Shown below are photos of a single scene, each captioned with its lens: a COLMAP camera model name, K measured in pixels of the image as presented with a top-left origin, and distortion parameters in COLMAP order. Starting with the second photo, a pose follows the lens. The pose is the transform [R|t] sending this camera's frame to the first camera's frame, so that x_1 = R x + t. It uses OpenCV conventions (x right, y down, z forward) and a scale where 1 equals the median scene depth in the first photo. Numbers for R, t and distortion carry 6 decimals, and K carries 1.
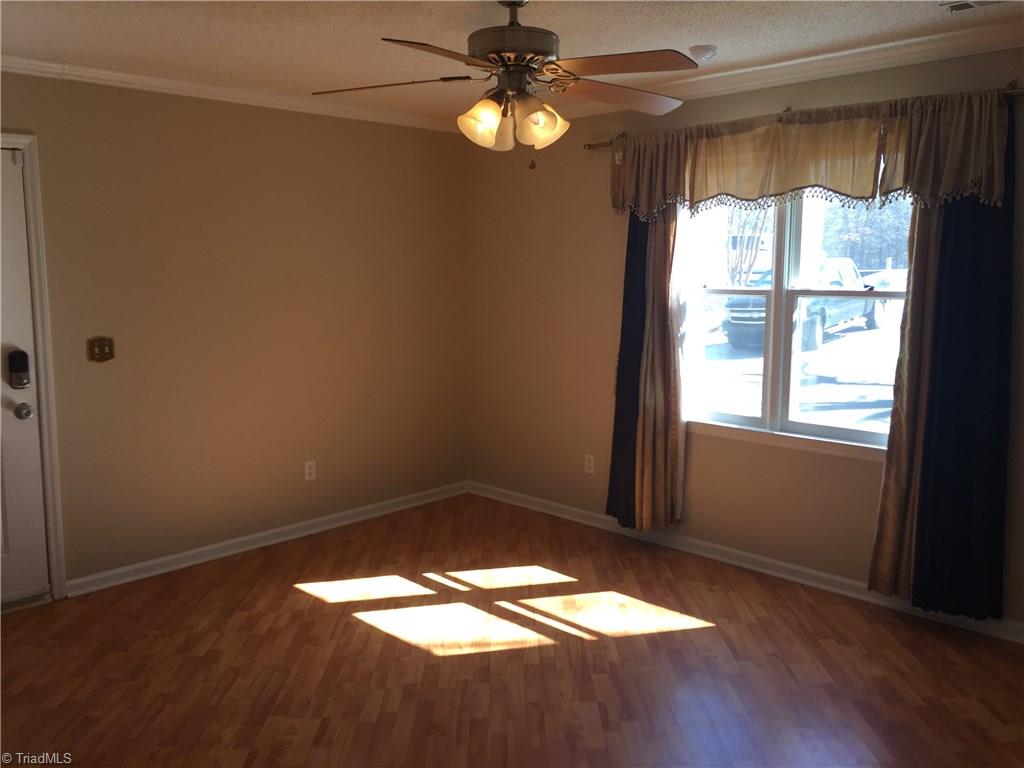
lens RADIAL K [[862.1, 0, 510.9], [0, 862.1, 380.6], [0, 0, 1]] dist [0.031122, -0.043375]
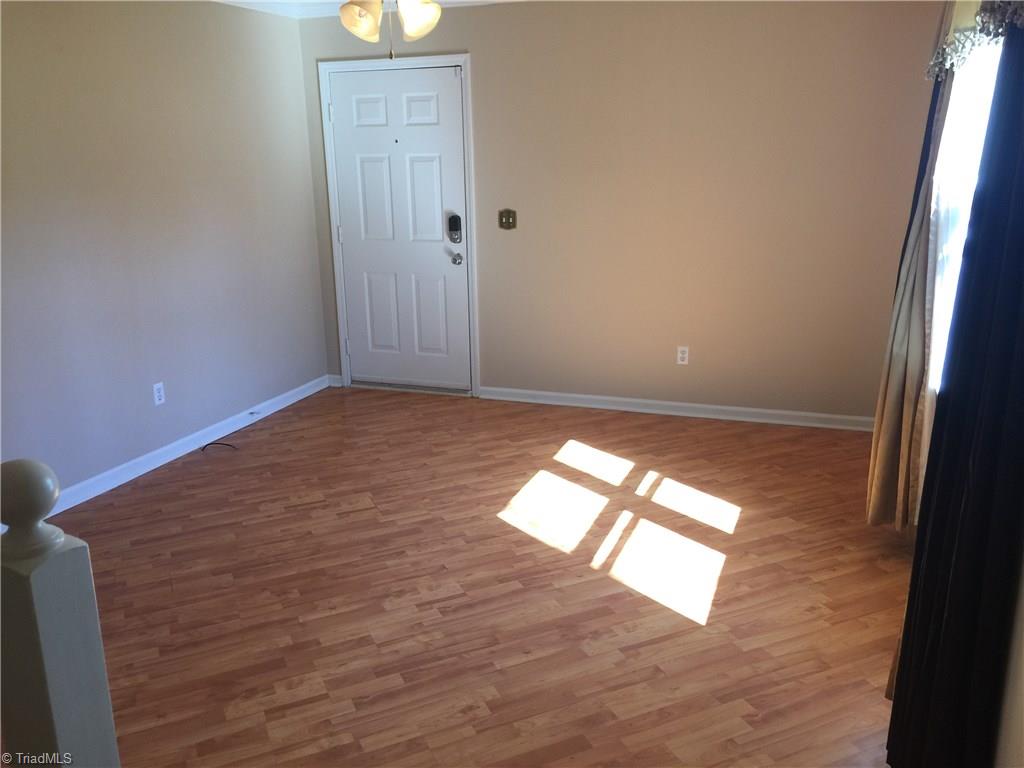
lens RADIAL K [[862.1, 0, 510.8], [0, 862.1, 389.2], [0, 0, 1]] dist [0.031122, -0.043375]
pose [[0.424071, 0.249505, -0.870581, 0.736544], [-0.111962, 0.968369, 0.222993, -0.080584], [0.898681, 0.002907, 0.438593, 0.445021]]
